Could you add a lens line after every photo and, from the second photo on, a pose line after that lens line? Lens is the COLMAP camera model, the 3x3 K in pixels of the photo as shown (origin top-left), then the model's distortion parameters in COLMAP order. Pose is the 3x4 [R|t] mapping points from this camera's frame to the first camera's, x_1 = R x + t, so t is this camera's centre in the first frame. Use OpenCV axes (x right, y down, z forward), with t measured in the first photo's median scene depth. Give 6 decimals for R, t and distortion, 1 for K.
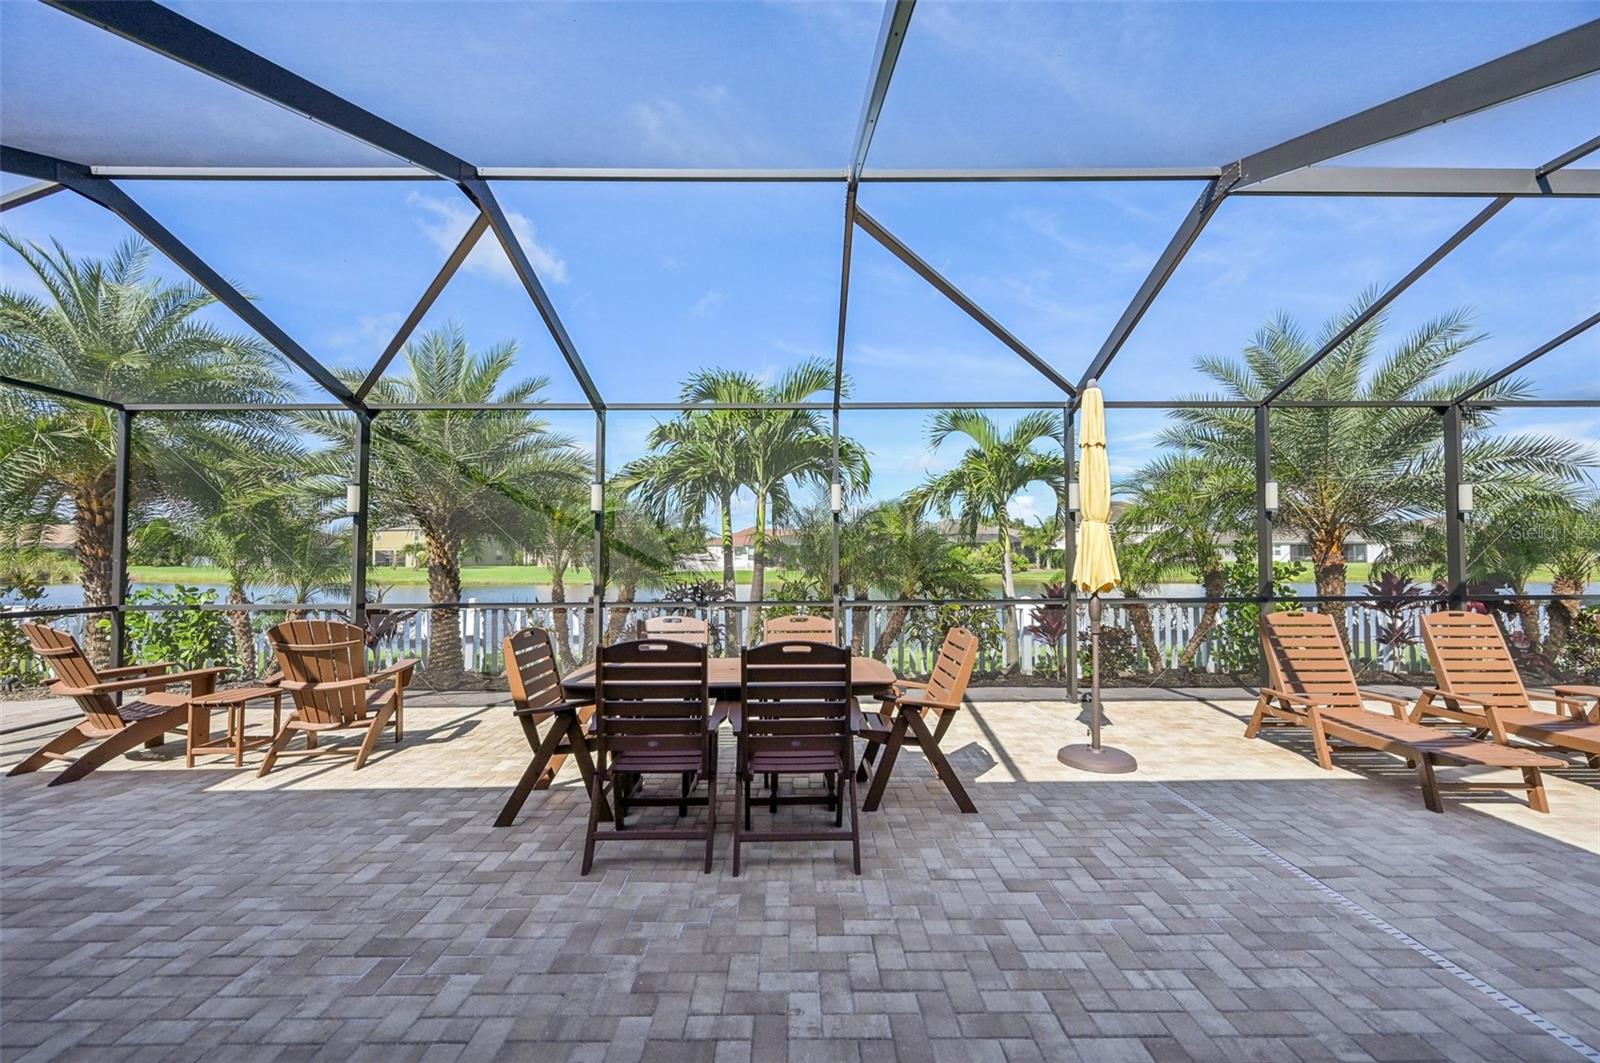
lens RADIAL K [[640.4, 0, 807.1], [0, 640.4, 539.9], [0, 0, 1]] dist [0.002727, 0.001201]
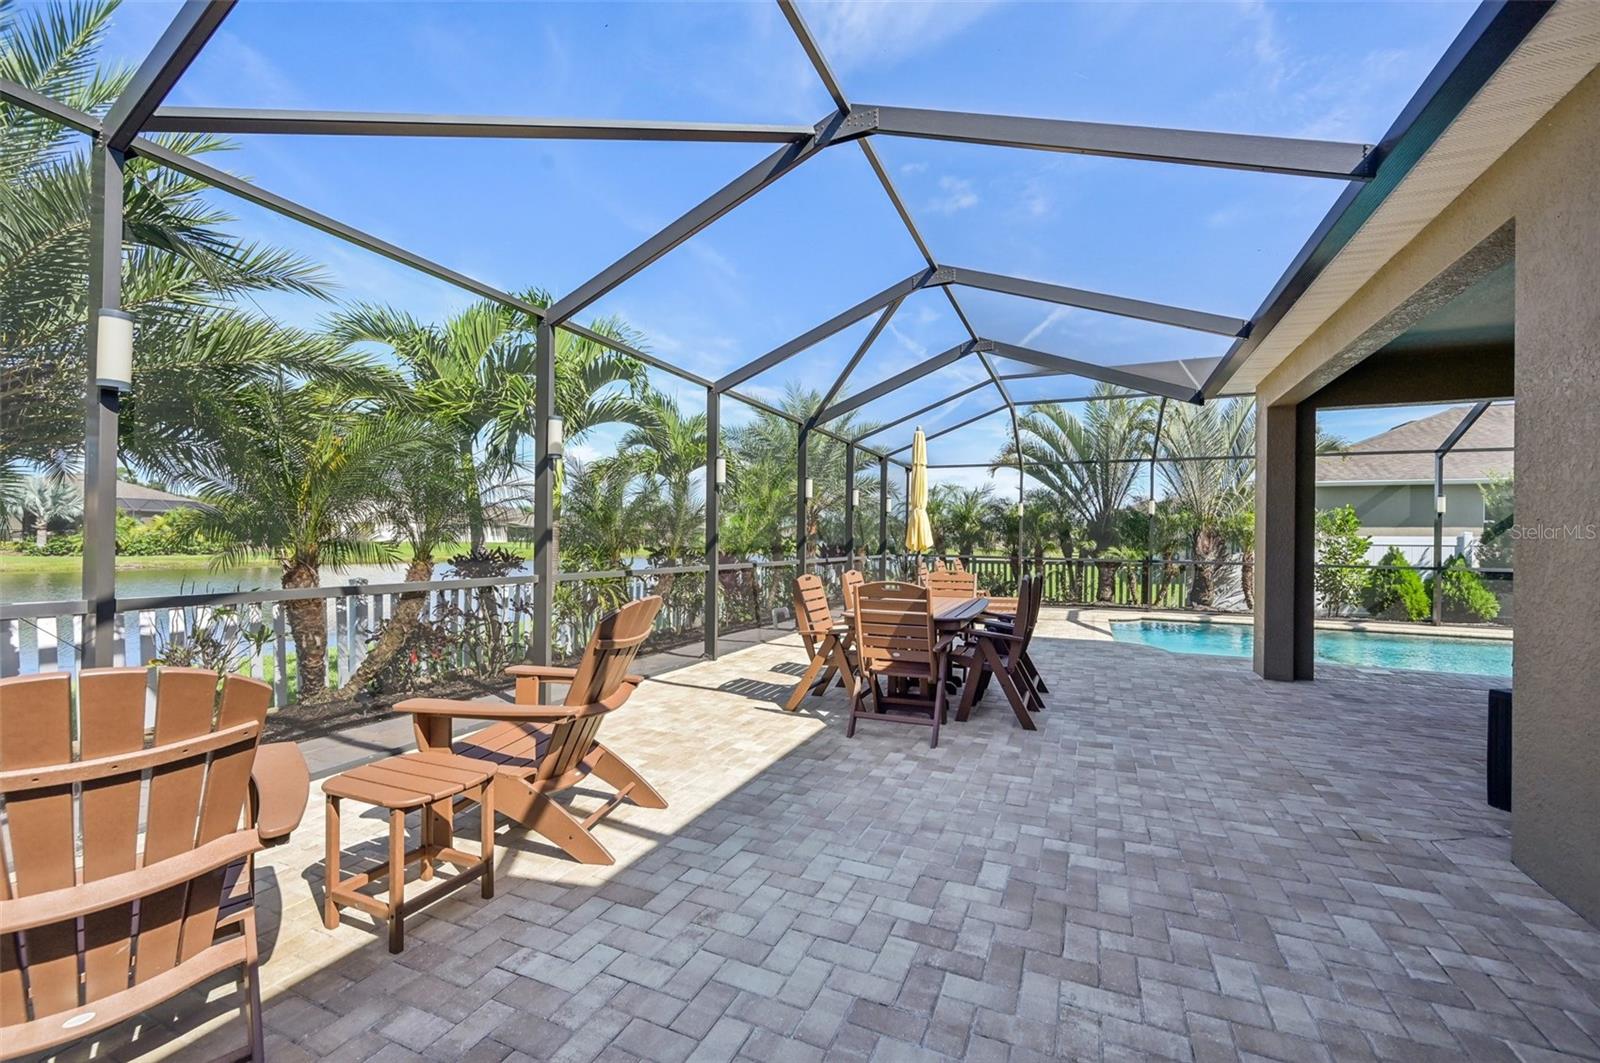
lens RADIAL K [[640.4, 0, 809.5], [0, 640.4, 540.3], [0, 0, 1]] dist [0.002727, 0.001201]
pose [[0.406681, 0.008741, 0.913528, -1.959770], [-0.041555, 0.999096, 0.008939, 0.081848], [-0.912625, -0.041597, 0.406677, 0.890655]]
